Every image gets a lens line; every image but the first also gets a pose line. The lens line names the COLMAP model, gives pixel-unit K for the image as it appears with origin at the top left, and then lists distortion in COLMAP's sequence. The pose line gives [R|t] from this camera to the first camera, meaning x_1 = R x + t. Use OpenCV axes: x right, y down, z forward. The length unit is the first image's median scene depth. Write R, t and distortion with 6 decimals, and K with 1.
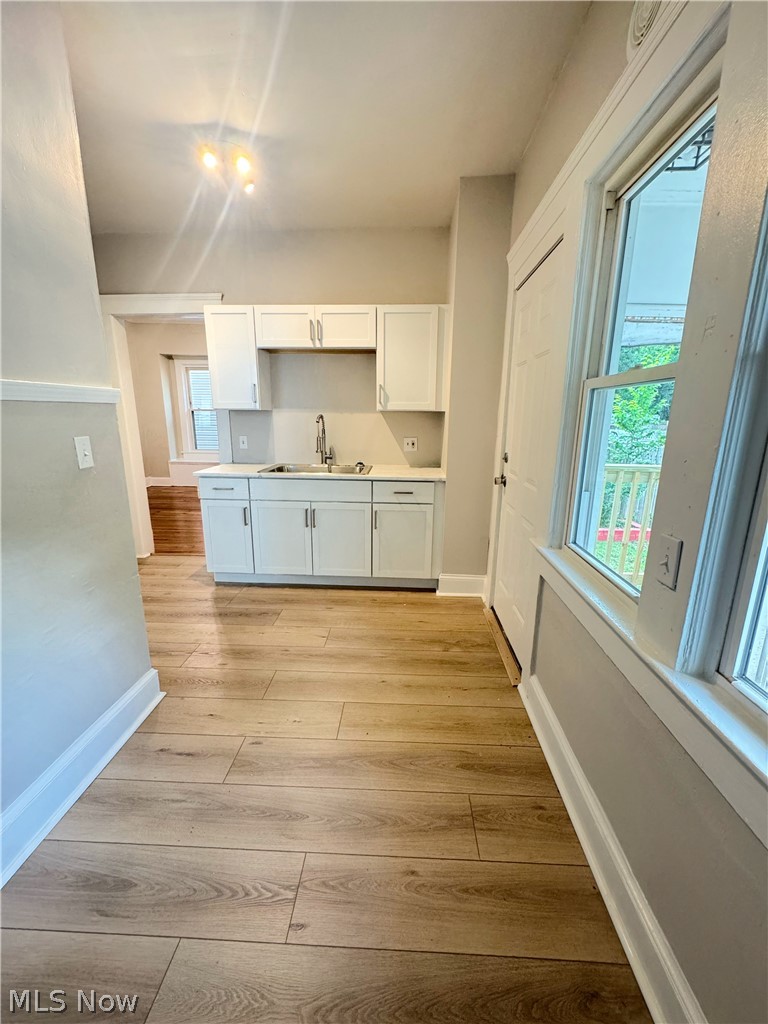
lens RADIAL K [[410.5, 0, 386.5], [0, 410.5, 511.0], [0, 0, 1]] dist [0.000812, 0.000032]
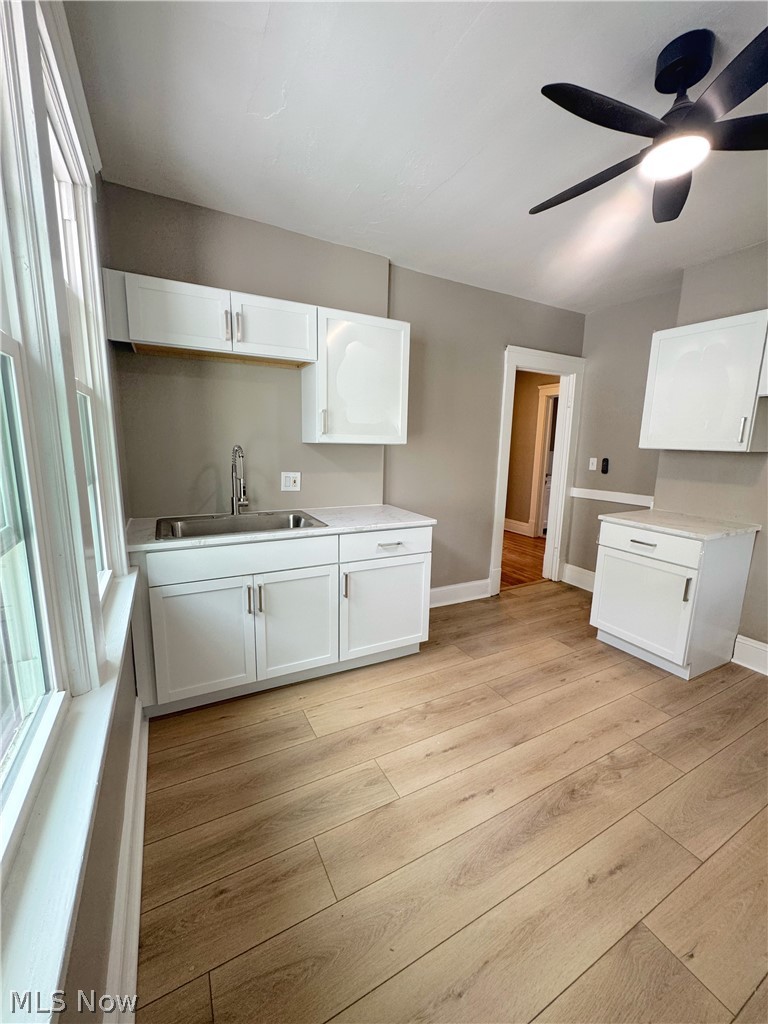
lens RADIAL K [[410.5, 0, 386.5], [0, 410.5, 507.9], [0, 0, 1]] dist [0.000812, 0.000032]
pose [[0.860290, -0.078167, 0.503776, -0.329805], [0.114029, 0.992643, -0.040704, -0.079772], [-0.496889, 0.092462, 0.862875, 0.302491]]
